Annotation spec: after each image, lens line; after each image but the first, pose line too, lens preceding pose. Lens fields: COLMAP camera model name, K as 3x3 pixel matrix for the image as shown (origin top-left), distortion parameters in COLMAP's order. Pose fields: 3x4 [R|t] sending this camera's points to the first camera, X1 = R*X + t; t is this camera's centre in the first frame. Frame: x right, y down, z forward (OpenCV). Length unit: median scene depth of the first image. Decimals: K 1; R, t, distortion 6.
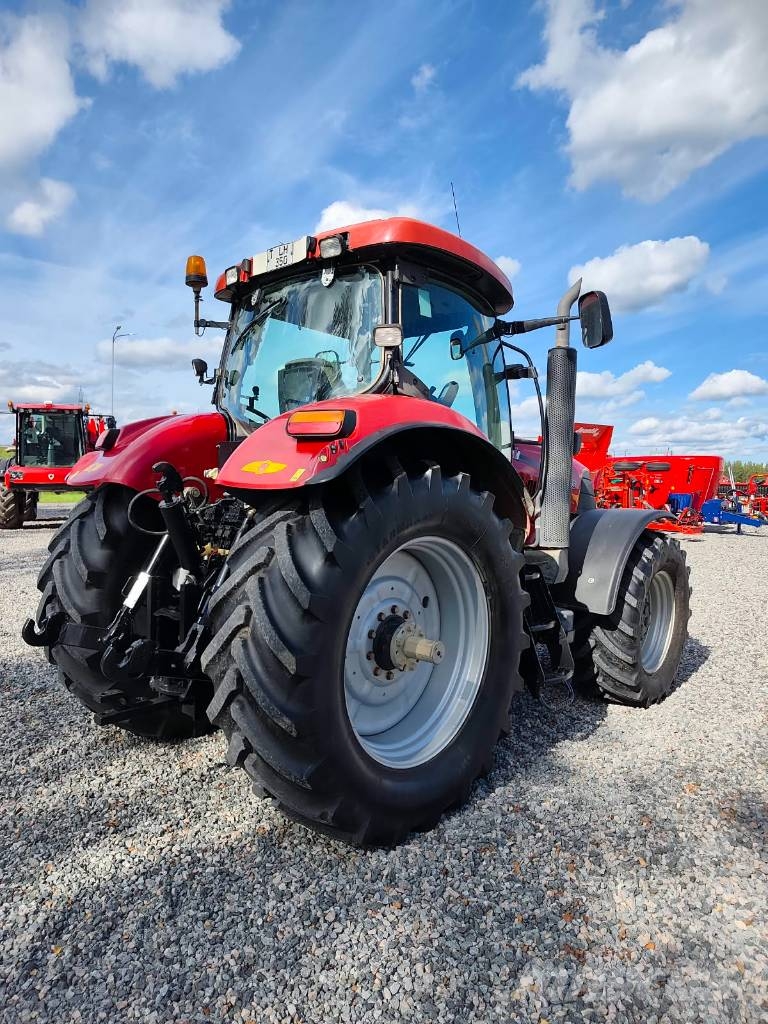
lens RADIAL K [[704.3, 0, 384.0], [0, 704.3, 512.0], [0, 0, 1]] dist [0.002621, -0.002003]
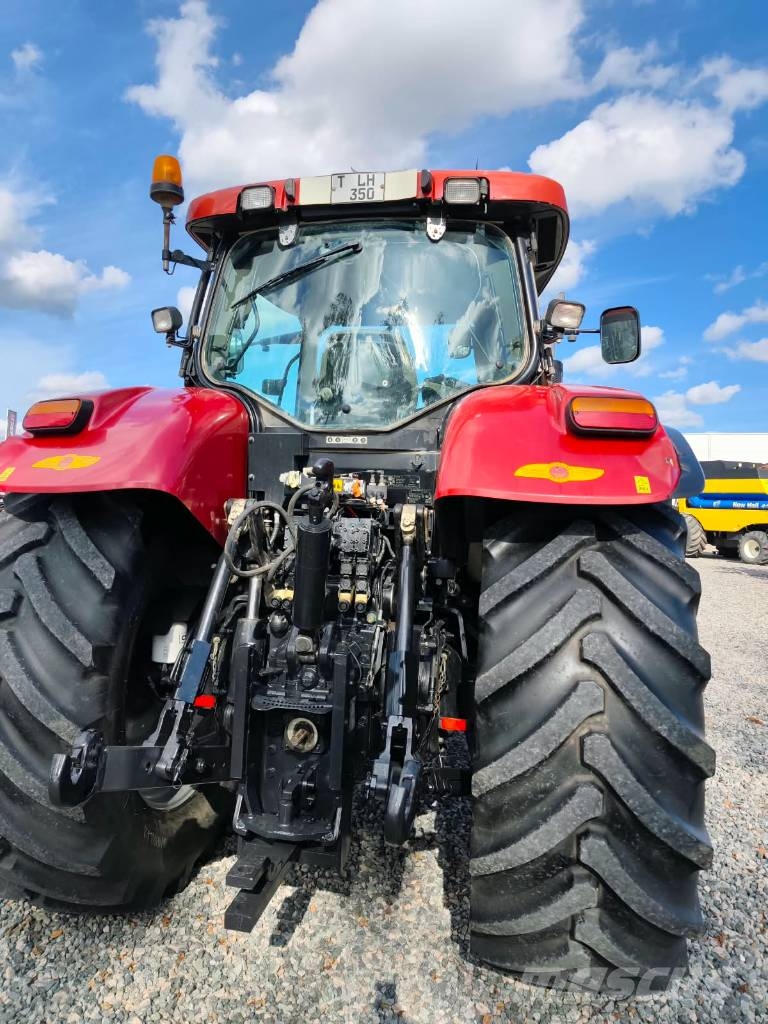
lens RADIAL K [[662.2, 0, 384.0], [0, 662.2, 512.0], [0, 0, 1]] dist [0.004316, -0.002948]
pose [[0.839945, 0.001779, 0.542668, -0.174347], [0.006286, 0.999896, -0.013007, -0.004488], [-0.542635, 0.014336, 0.839846, 0.141729]]
